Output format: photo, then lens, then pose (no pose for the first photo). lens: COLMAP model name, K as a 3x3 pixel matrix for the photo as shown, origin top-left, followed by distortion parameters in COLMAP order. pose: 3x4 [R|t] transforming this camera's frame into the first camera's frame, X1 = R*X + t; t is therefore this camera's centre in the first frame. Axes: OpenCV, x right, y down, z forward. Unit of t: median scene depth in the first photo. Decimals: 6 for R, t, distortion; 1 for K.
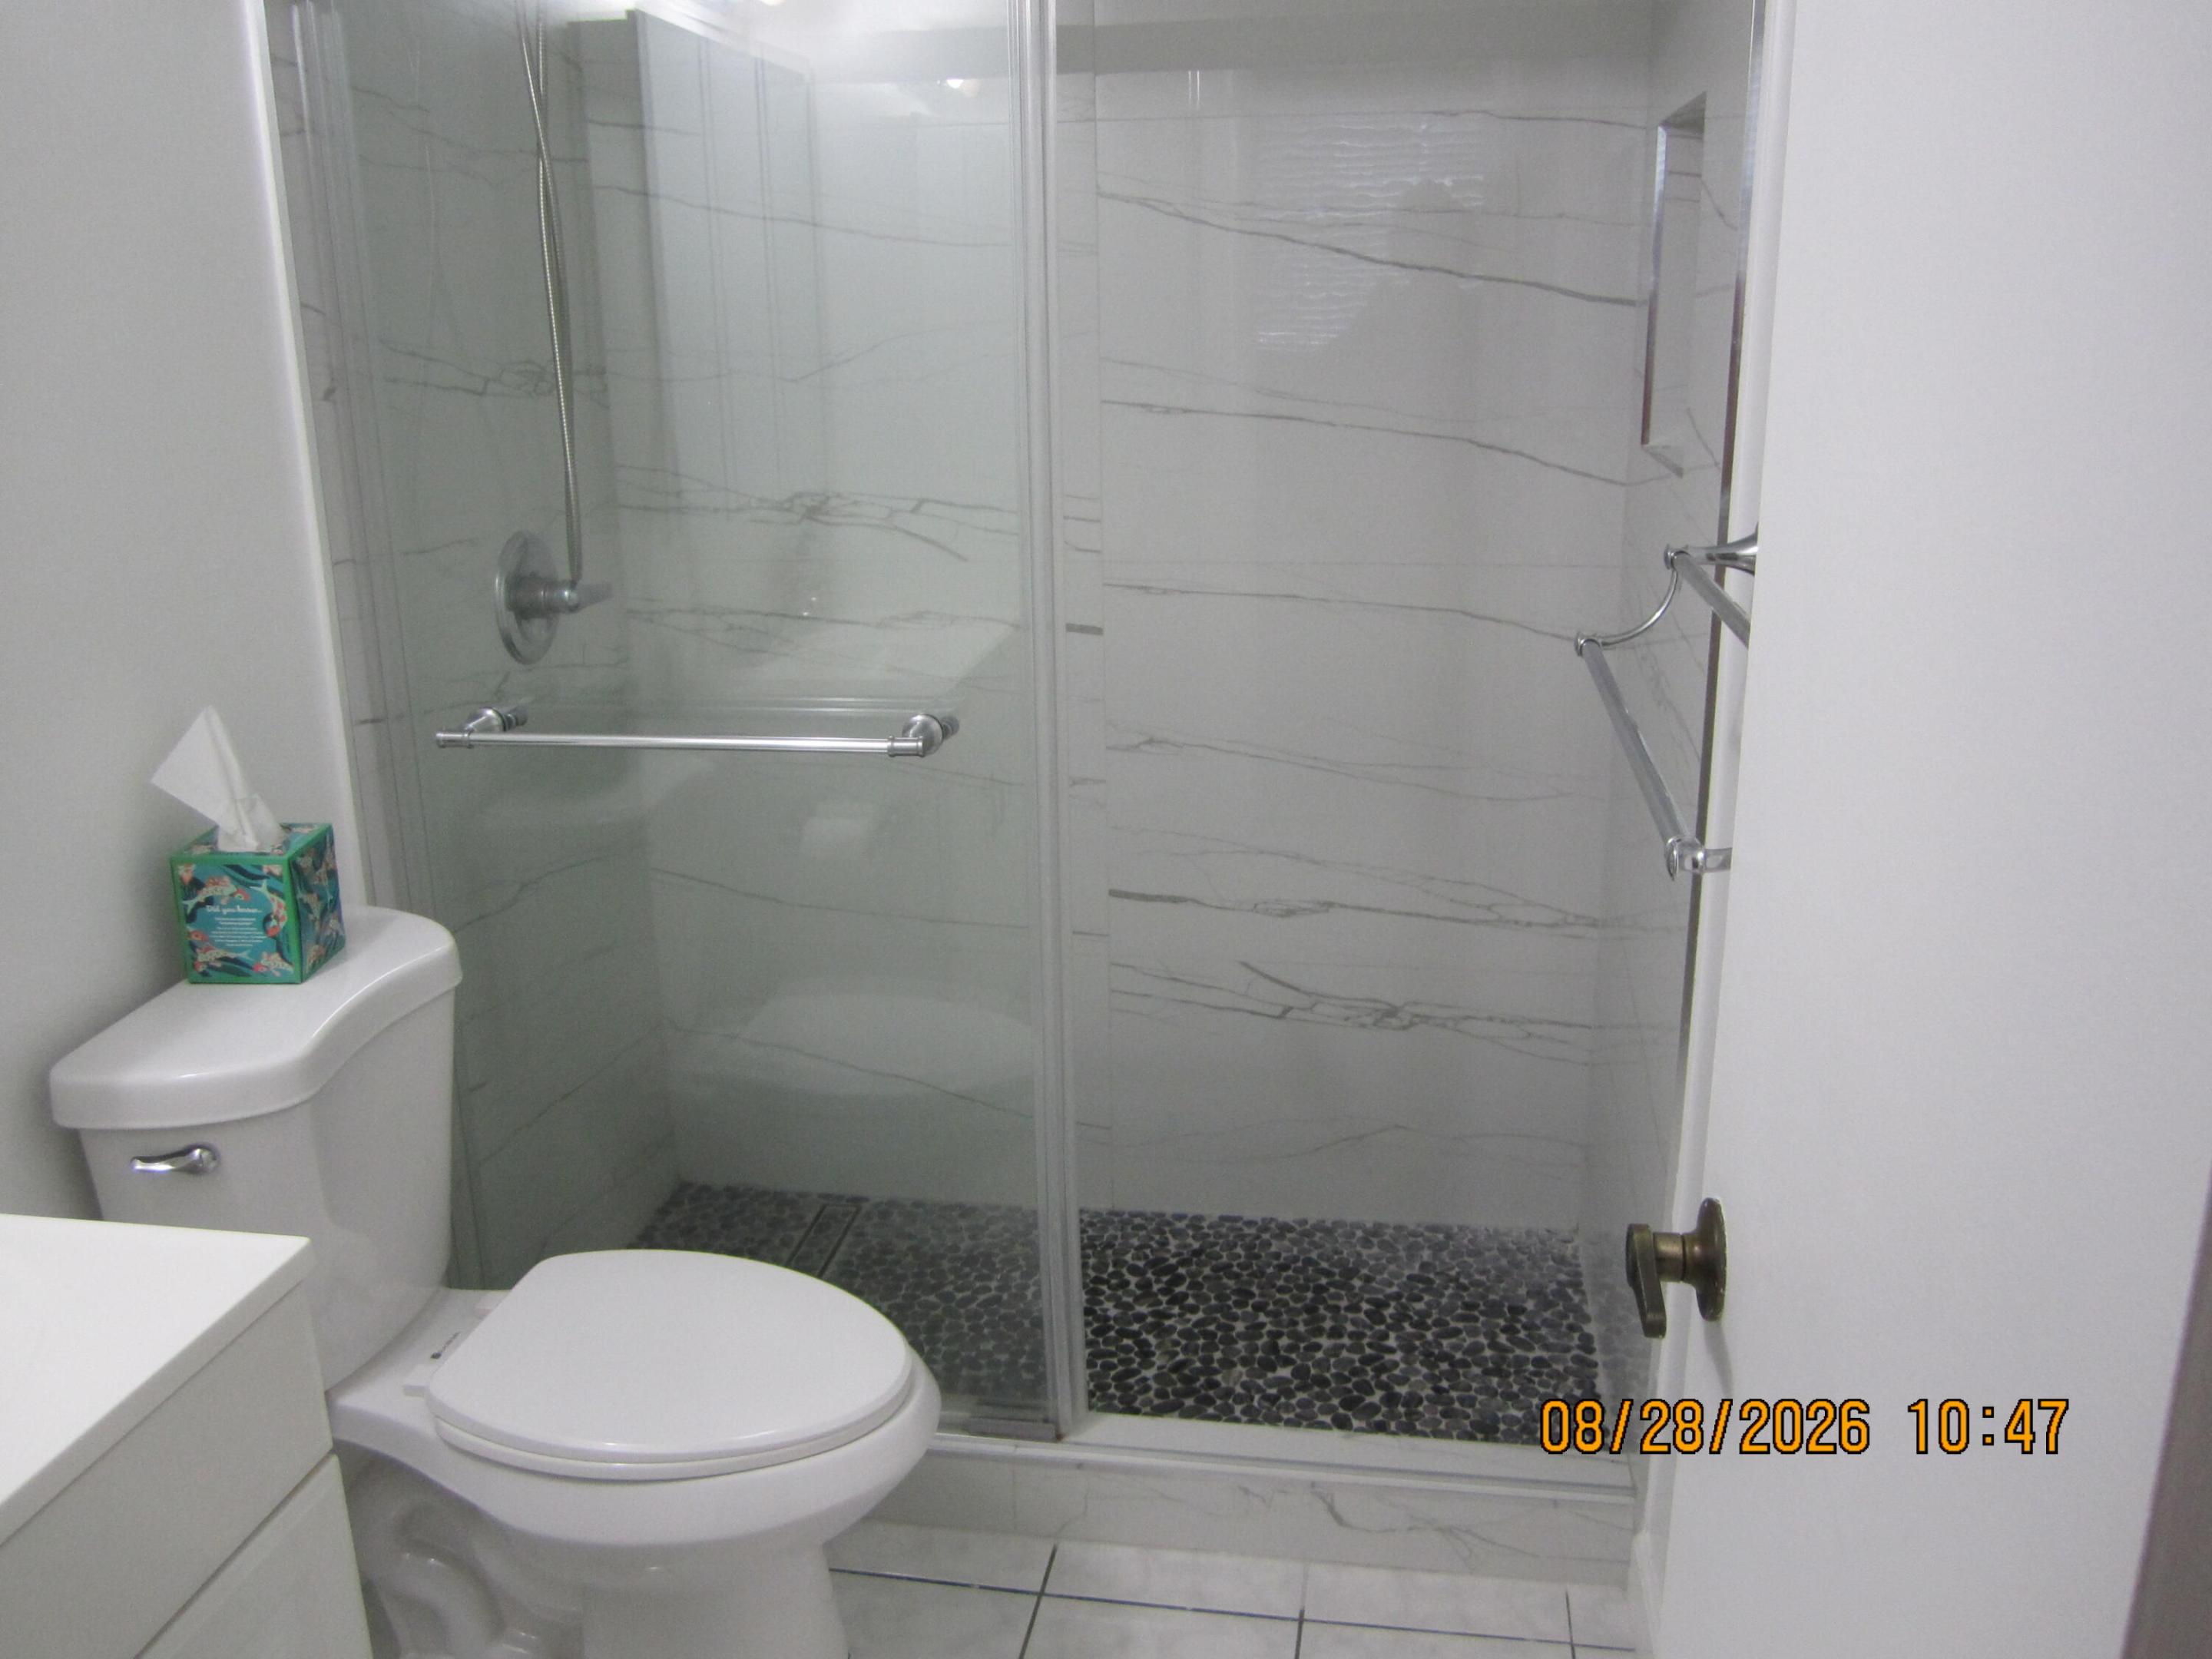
lens RADIAL K [[1839.4, 0, 1102.9], [0, 1839.4, 816.5], [0, 0, 1]] dist [-0.056986, 0.018851]
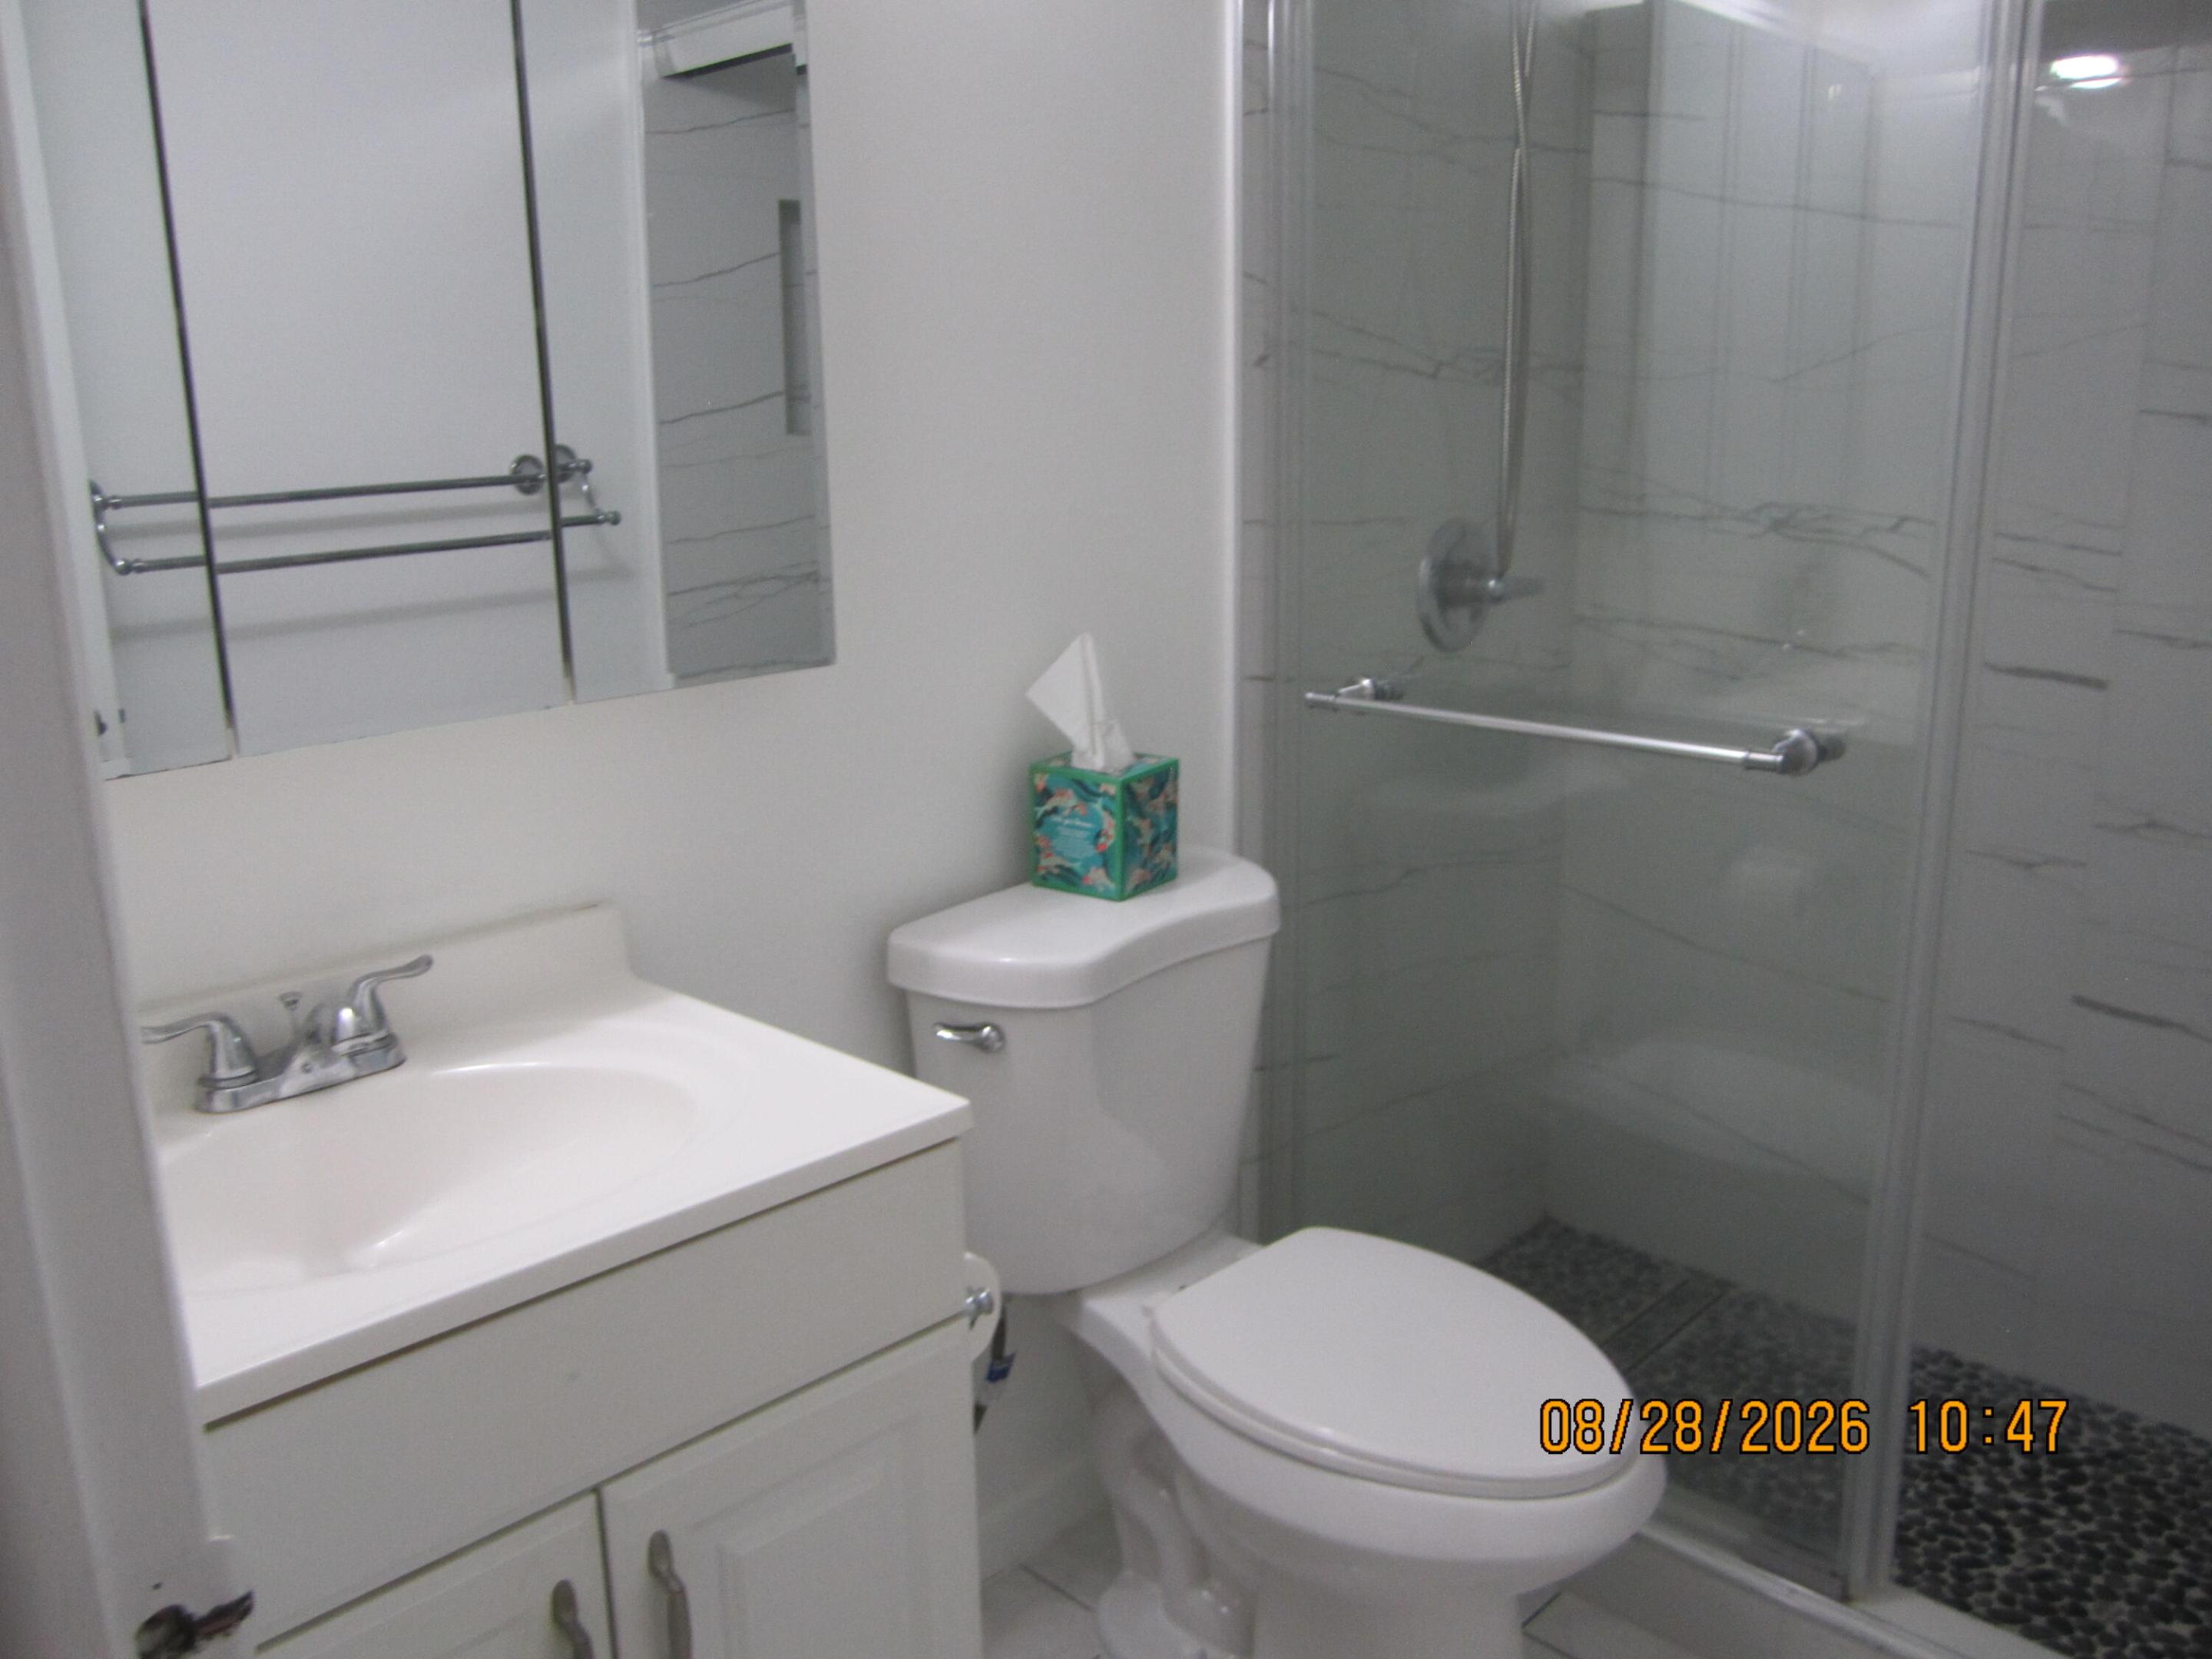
lens RADIAL K [[1839.4, 0, 1102.9], [0, 1839.4, 816.5], [0, 0, 1]] dist [-0.056986, 0.018851]
pose [[0.820884, 0.140001, -0.553669, 0.095583], [-0.160002, 0.987039, 0.012361, 0.022244], [0.548223, 0.078441, 0.832645, 0.072794]]
